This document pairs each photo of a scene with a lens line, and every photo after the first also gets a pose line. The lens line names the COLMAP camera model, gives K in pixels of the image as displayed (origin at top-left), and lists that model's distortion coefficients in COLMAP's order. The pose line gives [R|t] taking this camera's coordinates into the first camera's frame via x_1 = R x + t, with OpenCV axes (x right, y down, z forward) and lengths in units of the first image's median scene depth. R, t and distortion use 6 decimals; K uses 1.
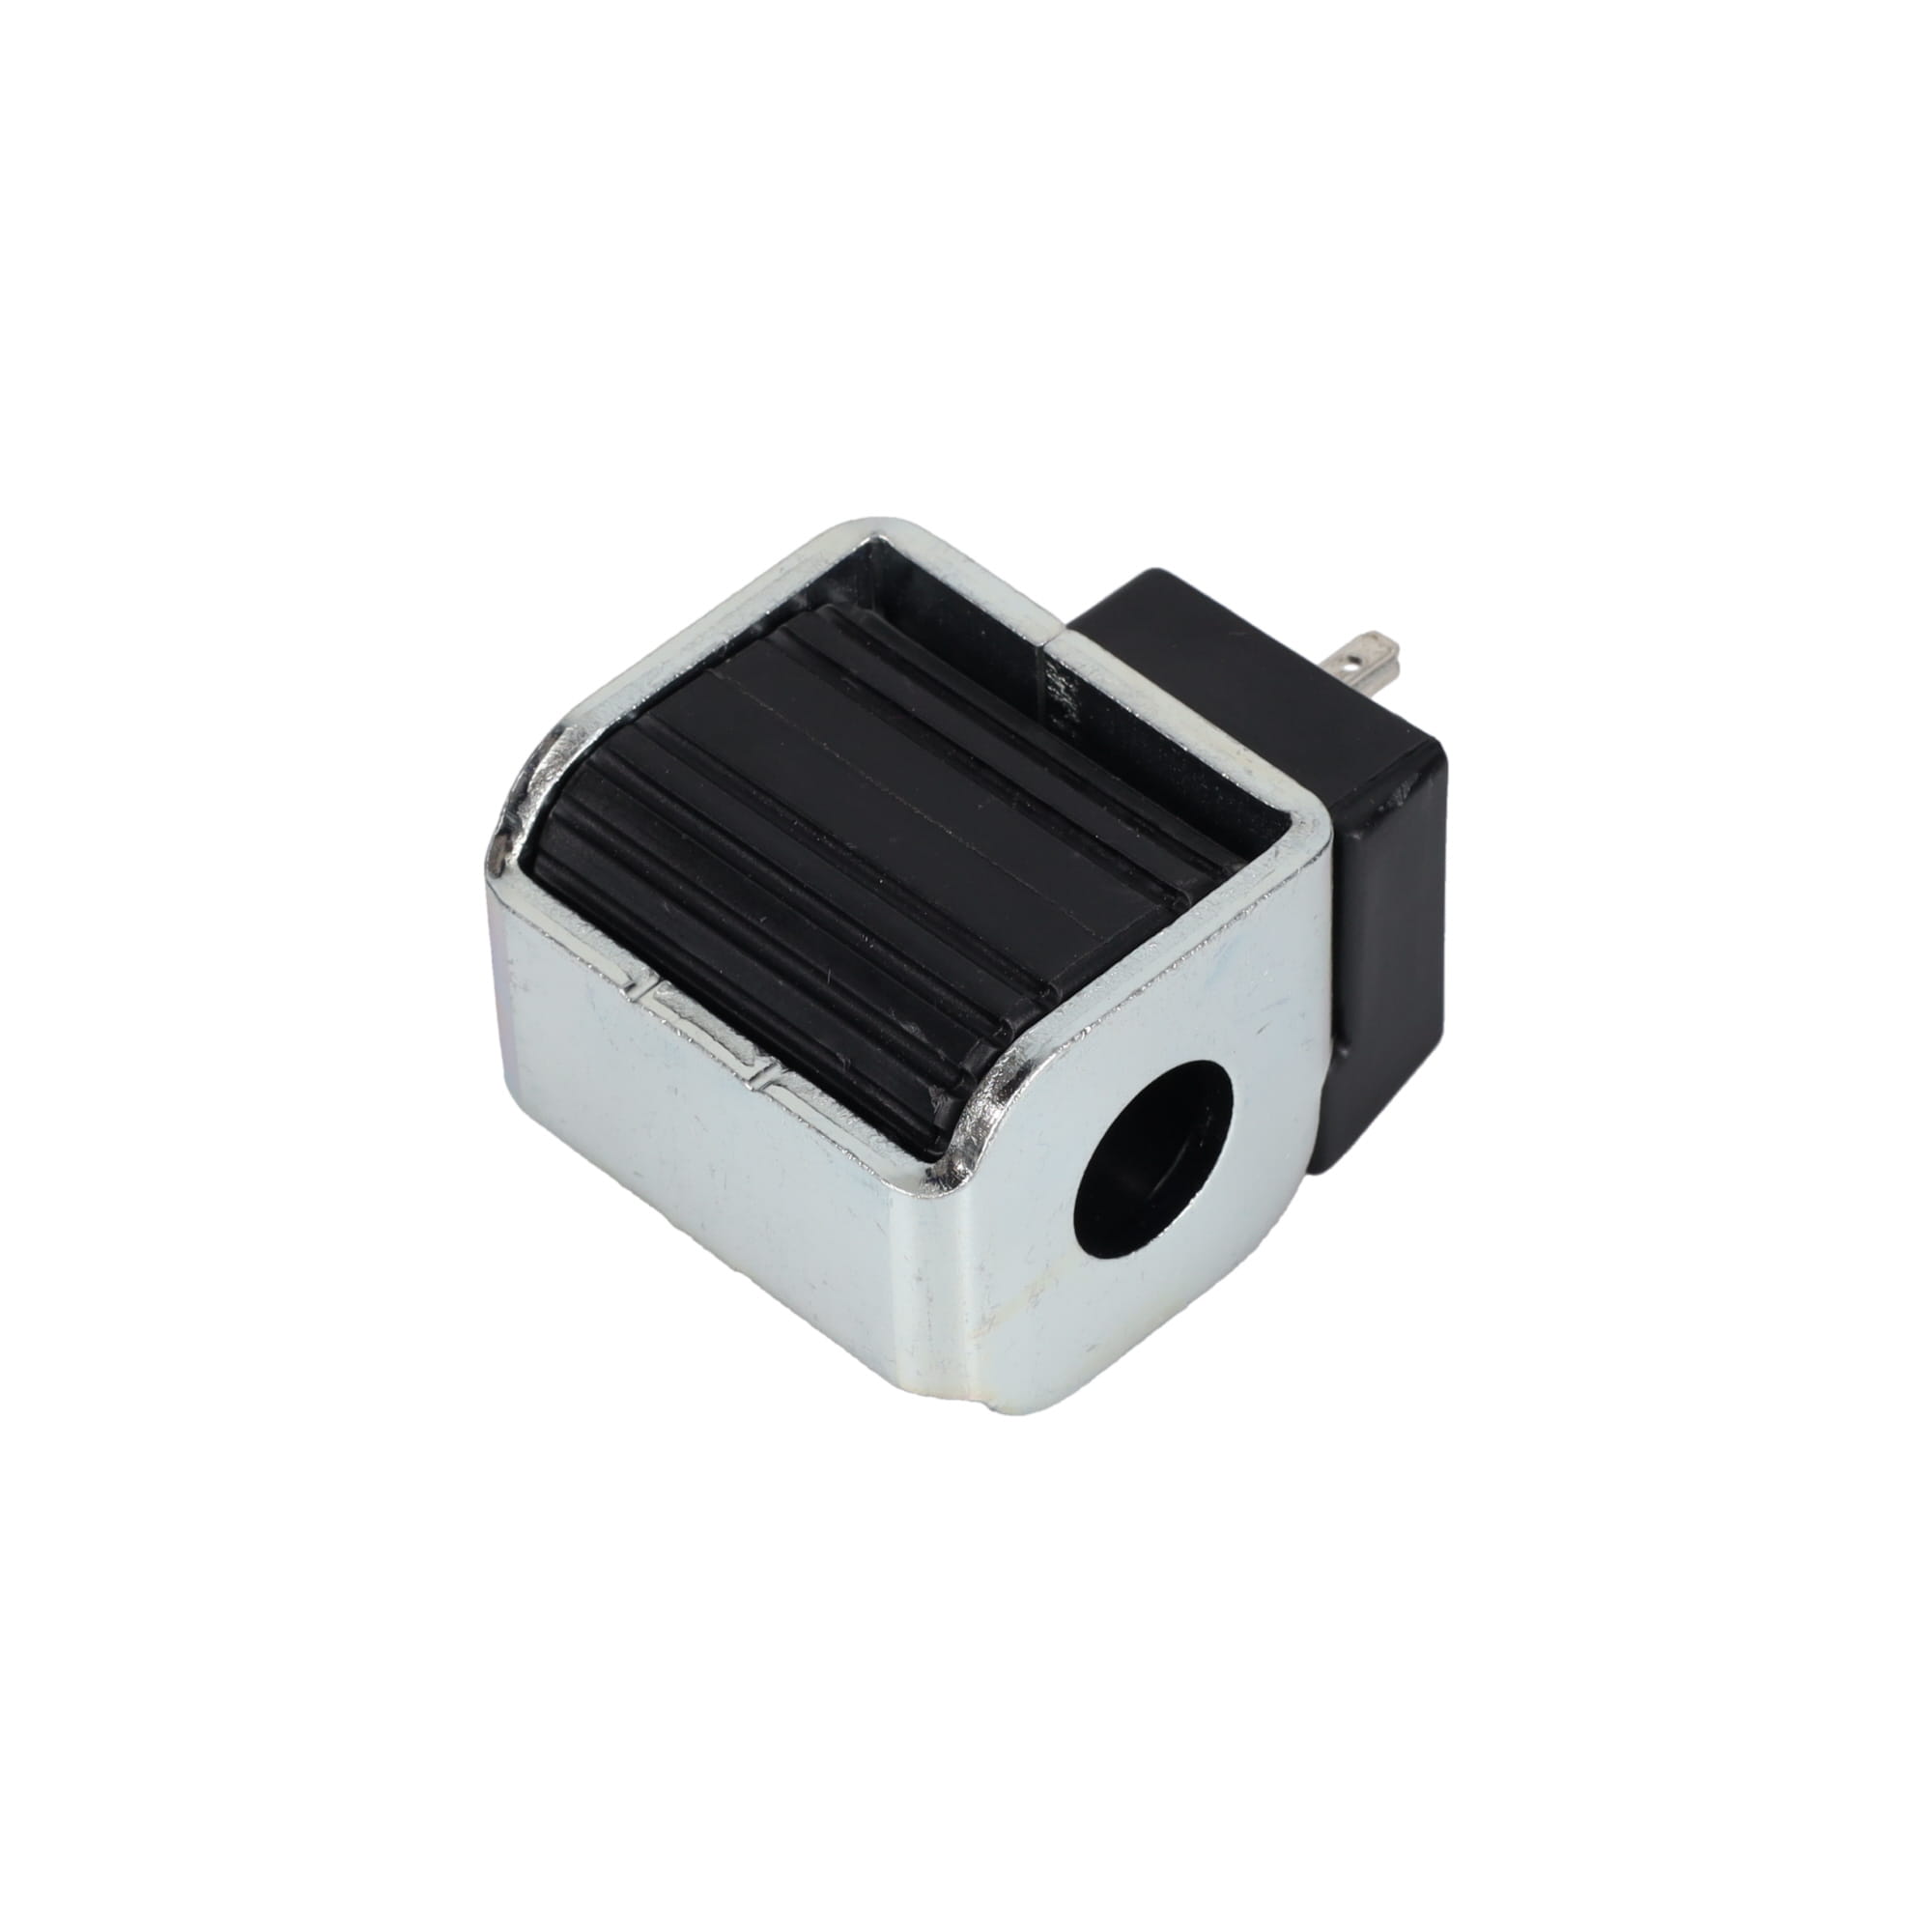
lens RADIAL K [[8858.8, 0, 966.0], [0, 8858.8, 966.0], [0, 0, 1]] dist [0.047370, 0.189713]
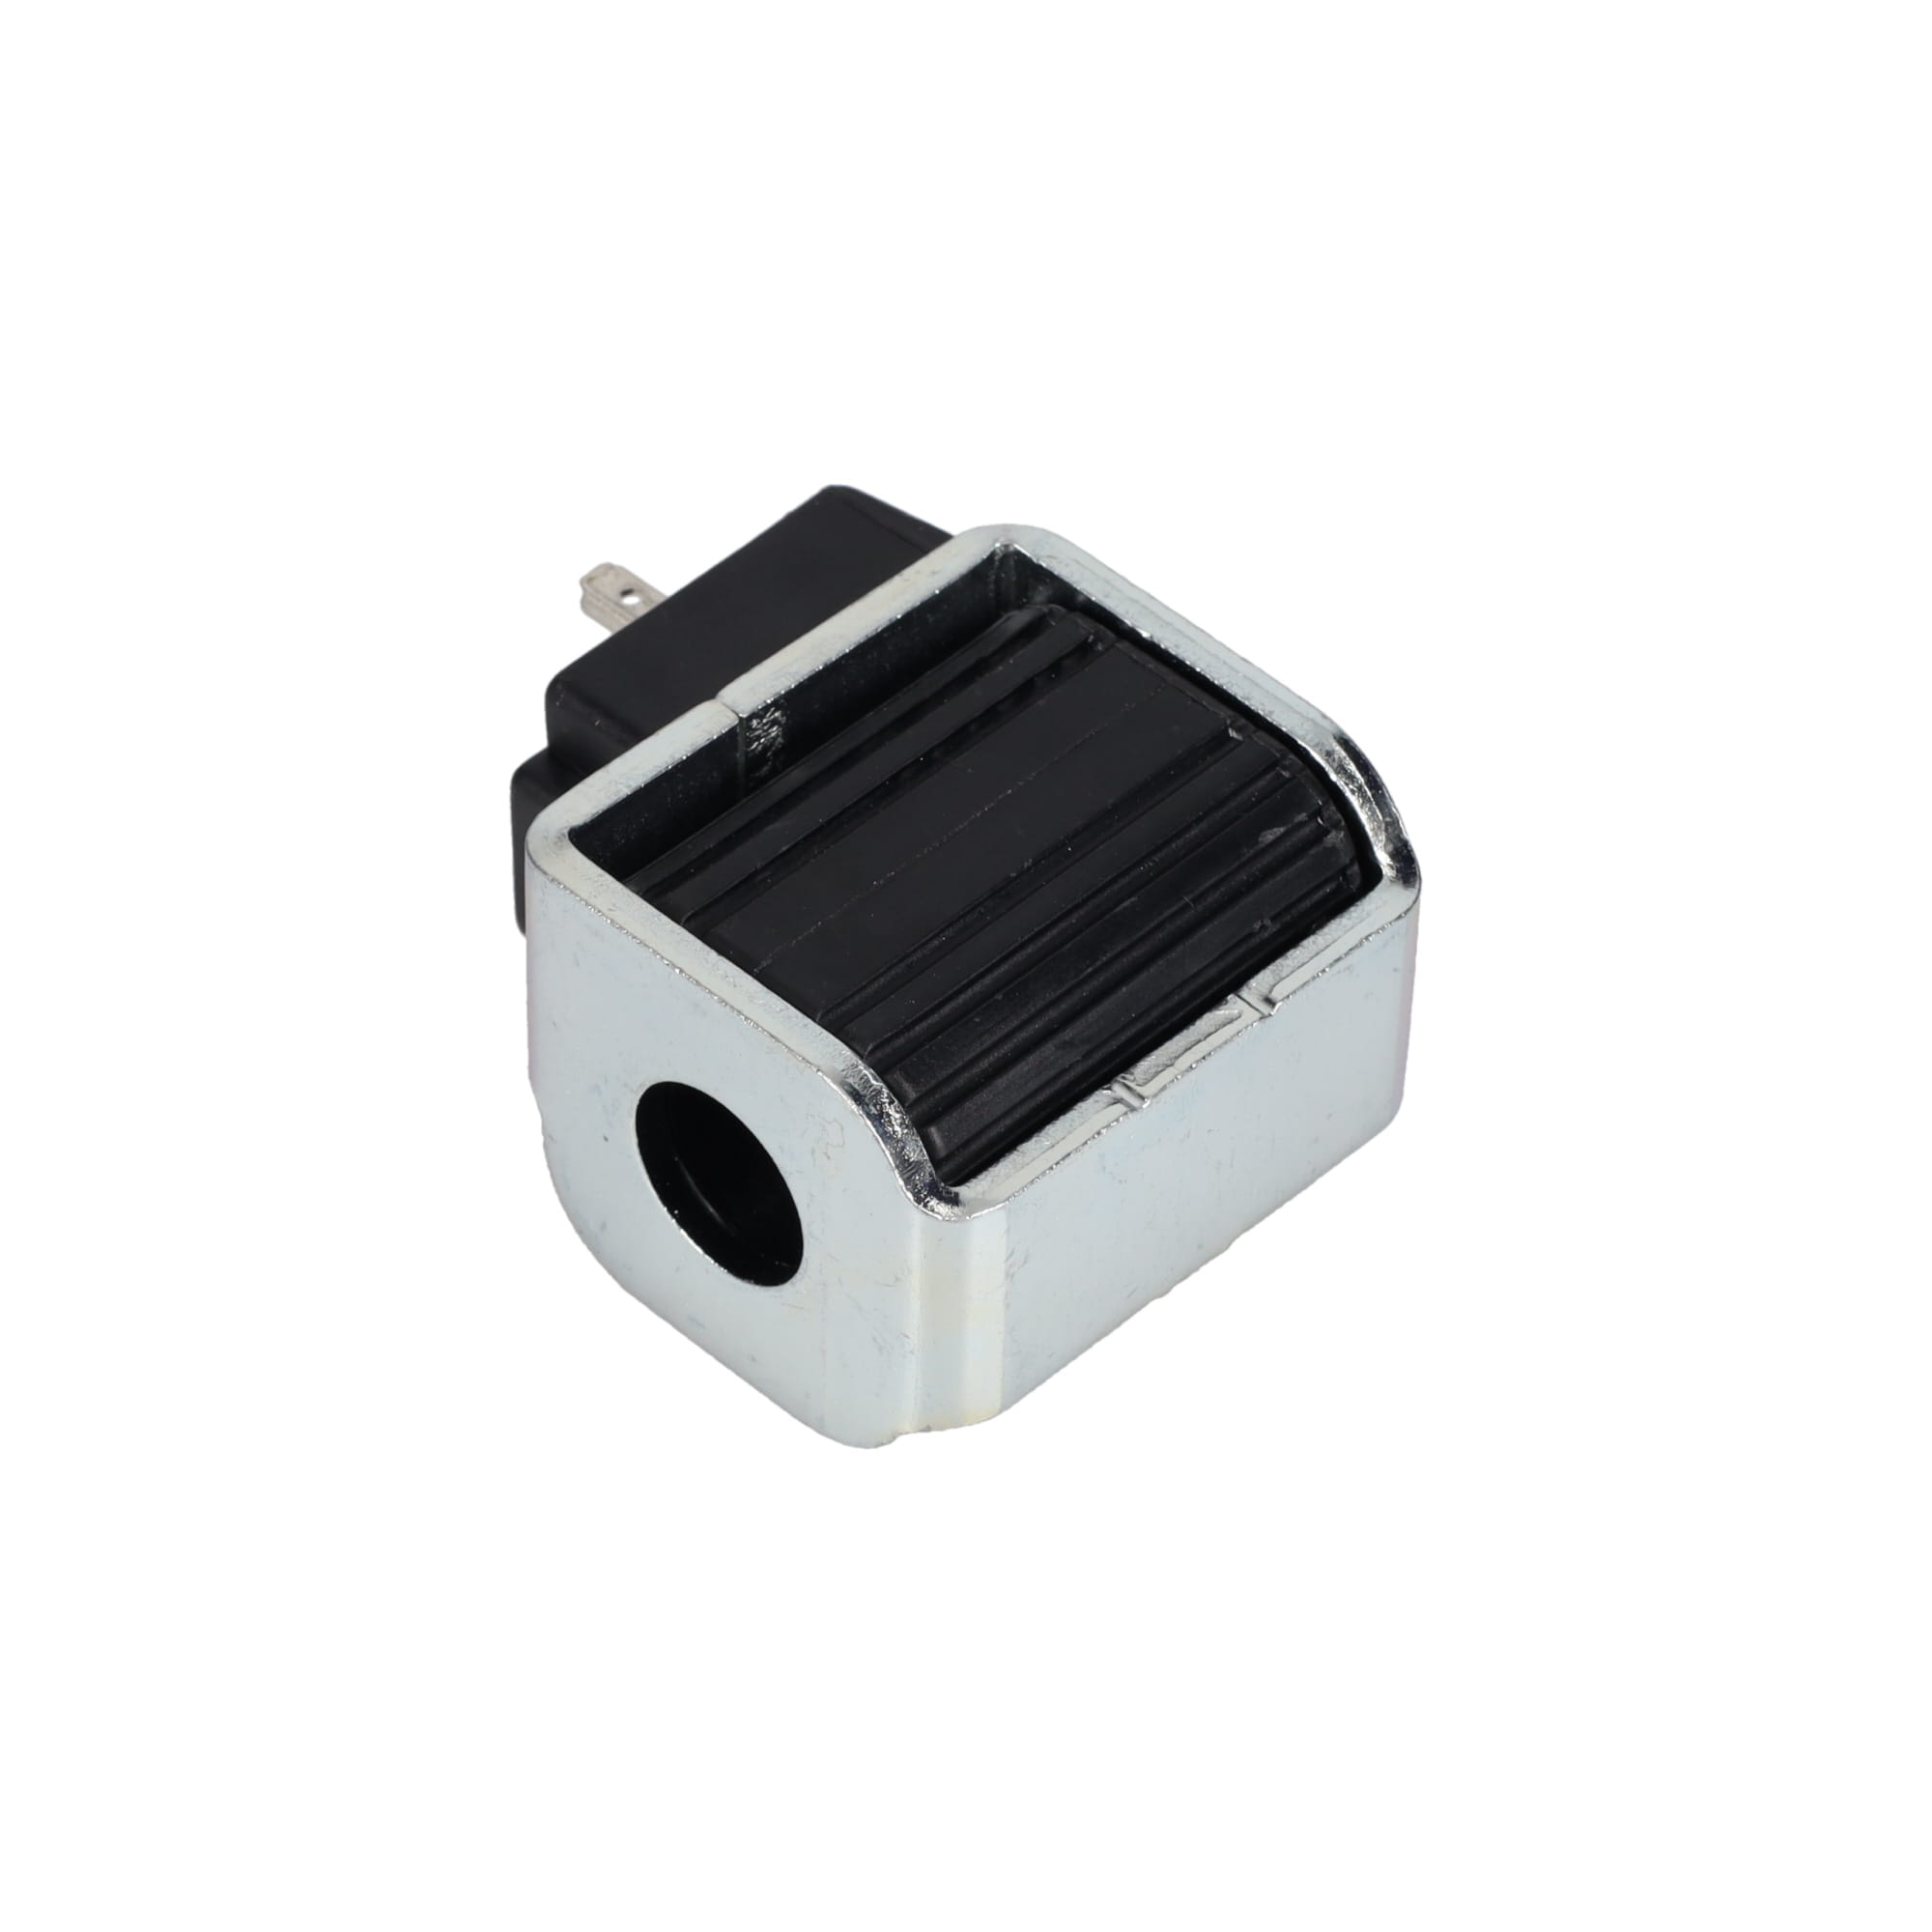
lens RADIAL K [[8858.8, 0, 966.0], [0, 8858.8, 966.0], [0, 0, 1]] dist [0.047370, 0.189713]
pose [[-0.004408, -0.698577, 0.715521, -0.707016], [0.701962, 0.507443, 0.499751, -0.491952], [-0.712201, 0.504471, 0.488138, 0.539902]]
